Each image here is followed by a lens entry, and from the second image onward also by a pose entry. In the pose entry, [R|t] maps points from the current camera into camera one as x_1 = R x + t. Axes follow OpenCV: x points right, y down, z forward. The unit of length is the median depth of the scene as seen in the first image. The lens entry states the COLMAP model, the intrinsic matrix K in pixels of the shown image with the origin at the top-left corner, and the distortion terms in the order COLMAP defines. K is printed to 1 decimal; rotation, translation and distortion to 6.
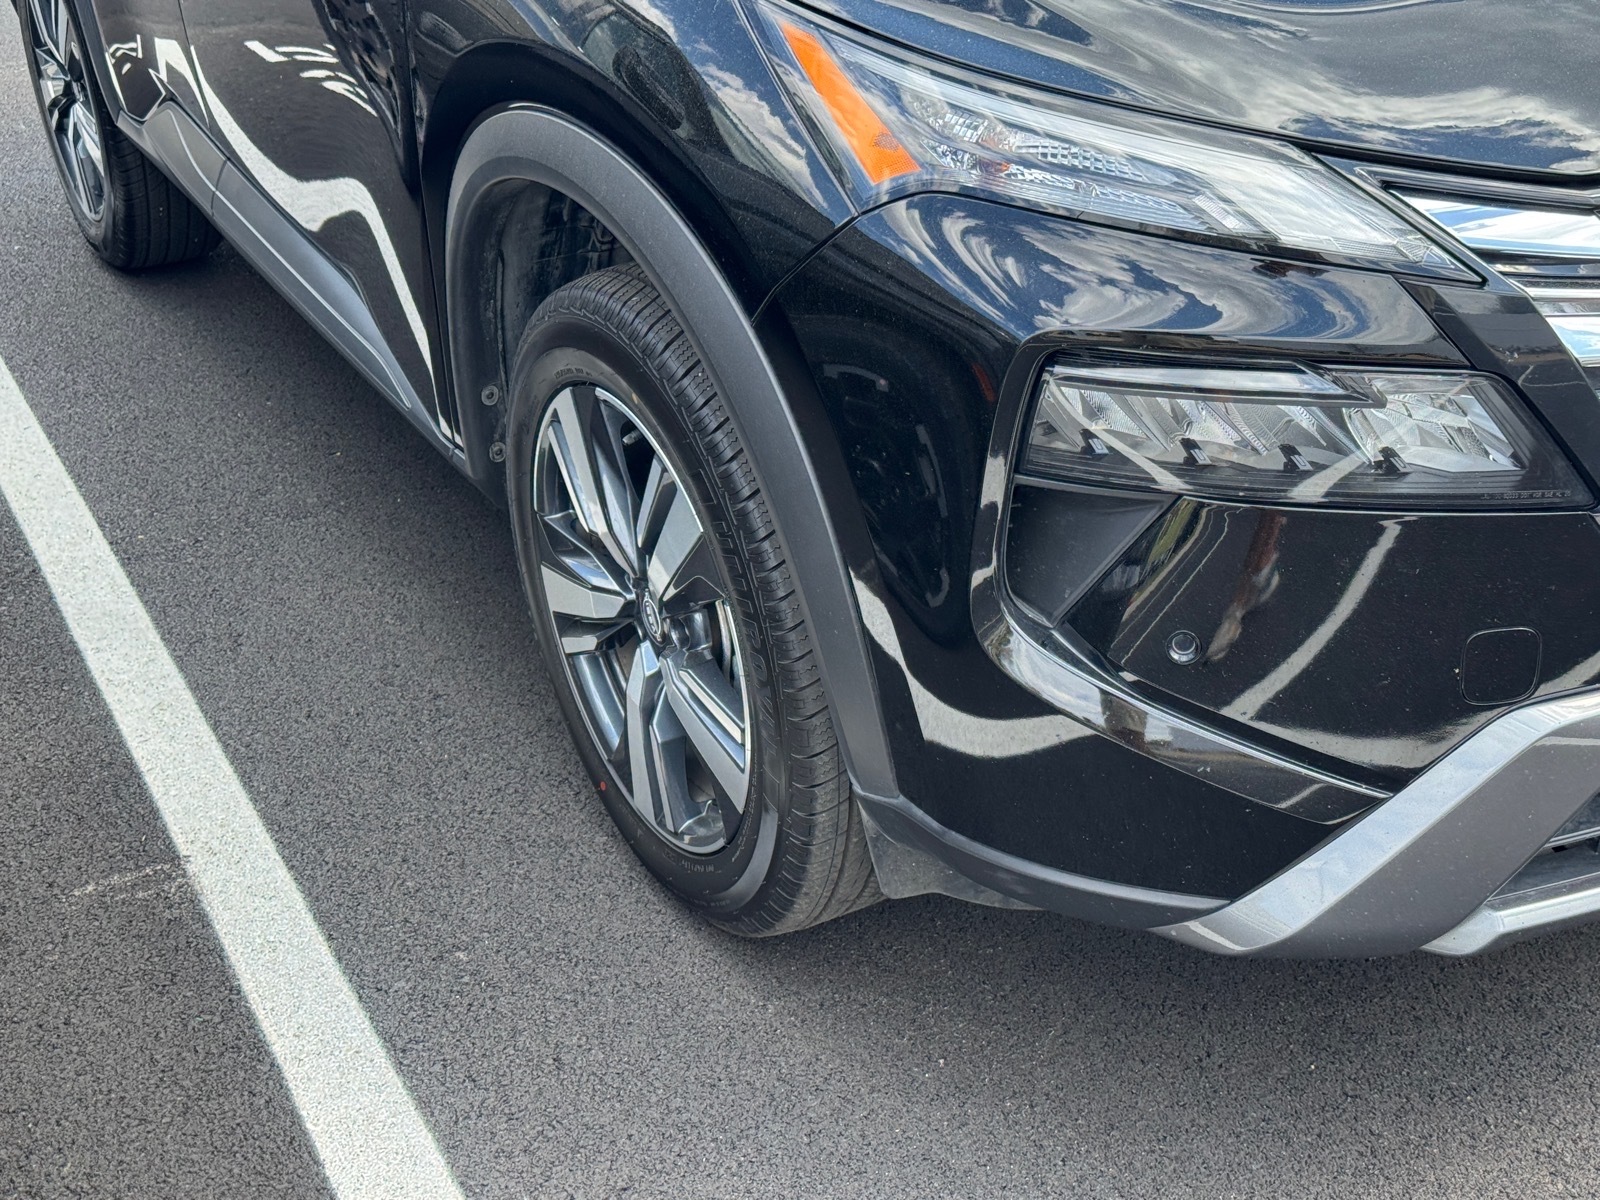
lens RADIAL K [[2184.5, 0, 816.3], [0, 2184.5, 634.0], [0, 0, 1]] dist [0.169578, -0.392480]
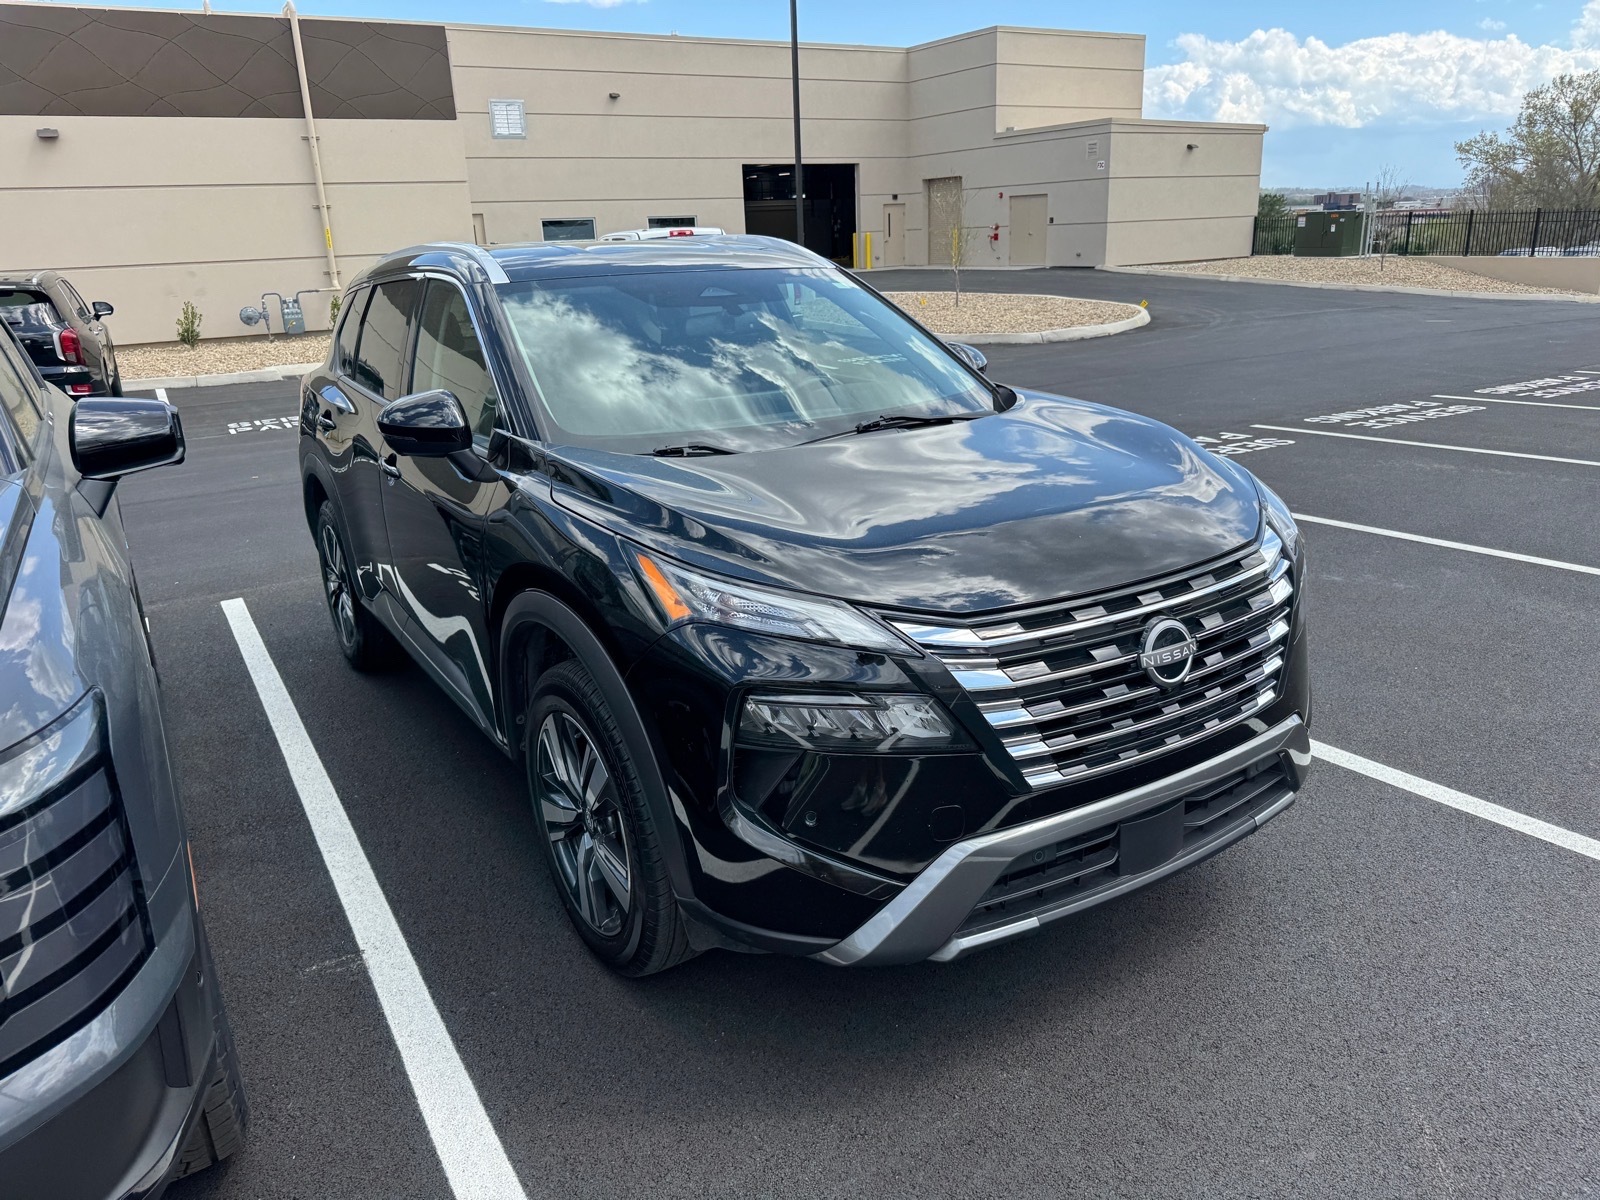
lens RADIAL K [[1111.4, 0, 800.0], [0, 1111.4, 600.0], [0, 0, 1]] dist [0.052238, -0.065948]
pose [[0.997927, -0.012869, 0.063050, 0.066702], [0.026522, 0.974961, -0.220789, 0.029514], [-0.058630, 0.222003, 0.973282, -0.119931]]
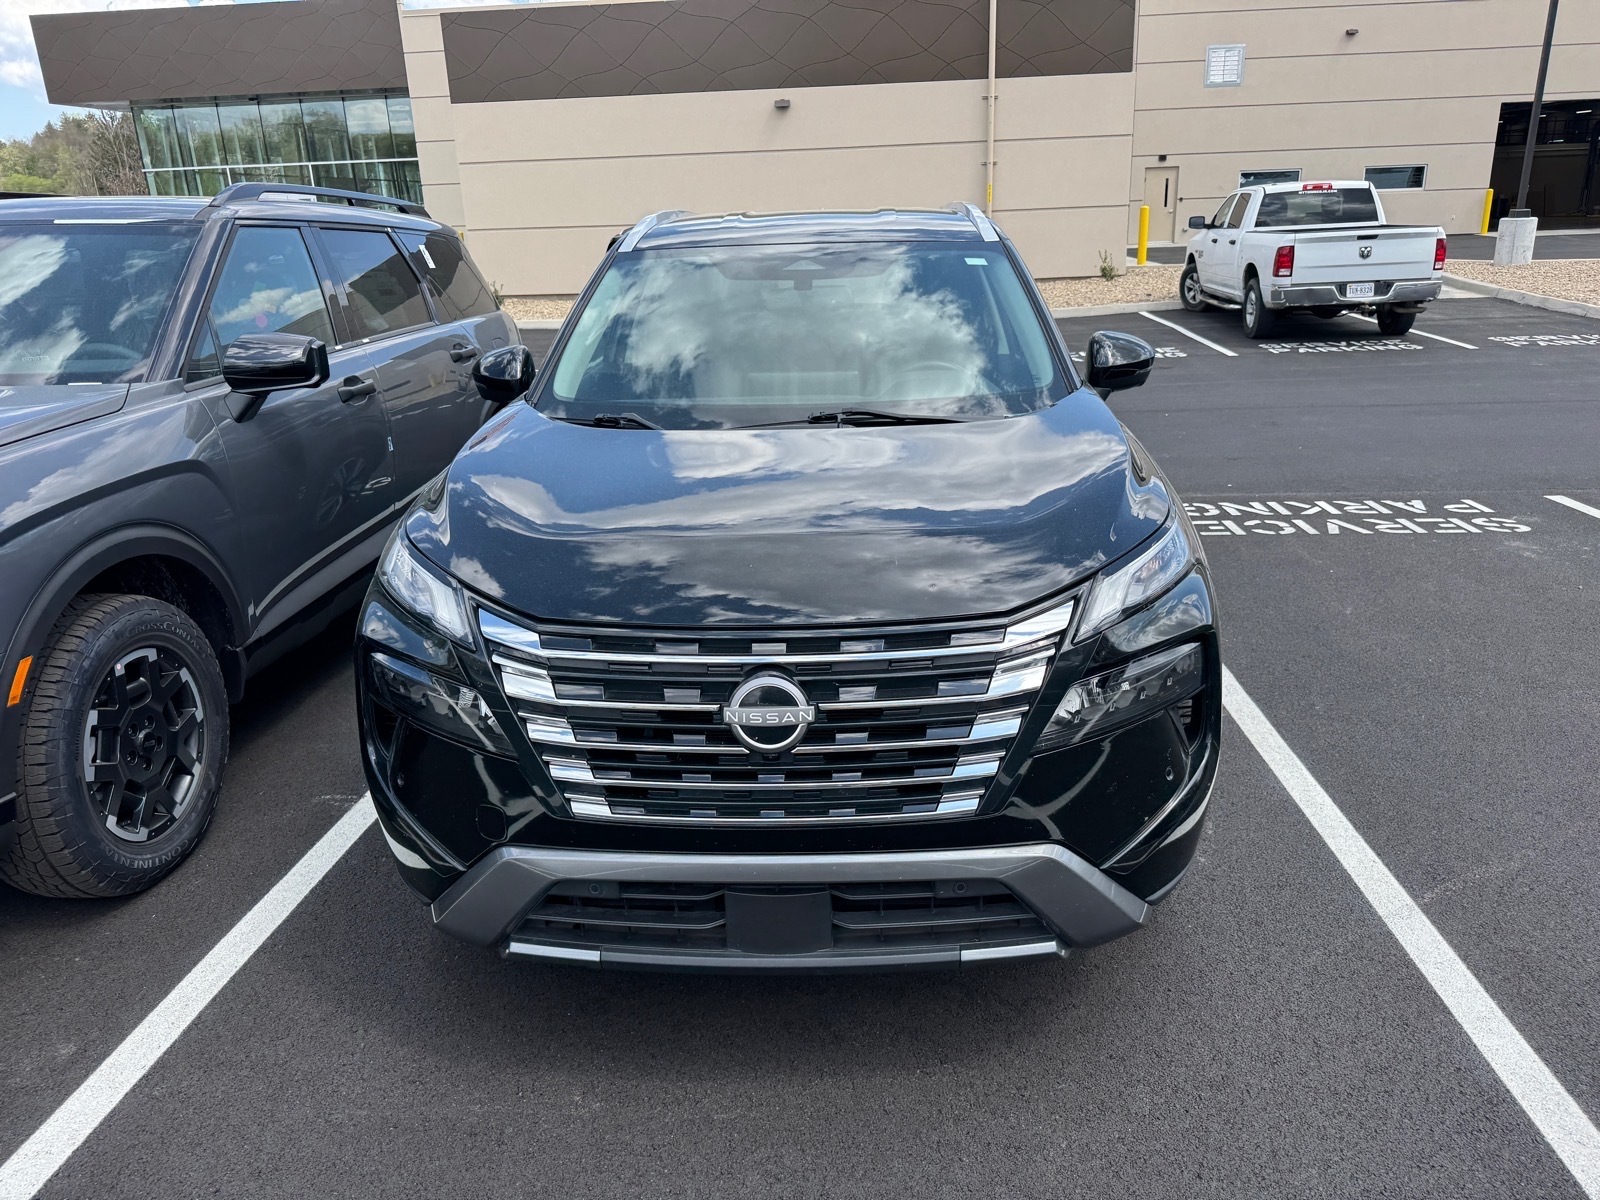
lens RADIAL K [[1108.8, 0, 824.2], [0, 1108.8, 607.6], [0, 0, 1]] dist [0.003151, -0.009606]
pose [[0.862023, 0.183842, -0.472354, 0.820112], [-0.262500, 0.959119, -0.105757, -0.123445], [0.433601, 0.215158, 0.875041, 0.081460]]
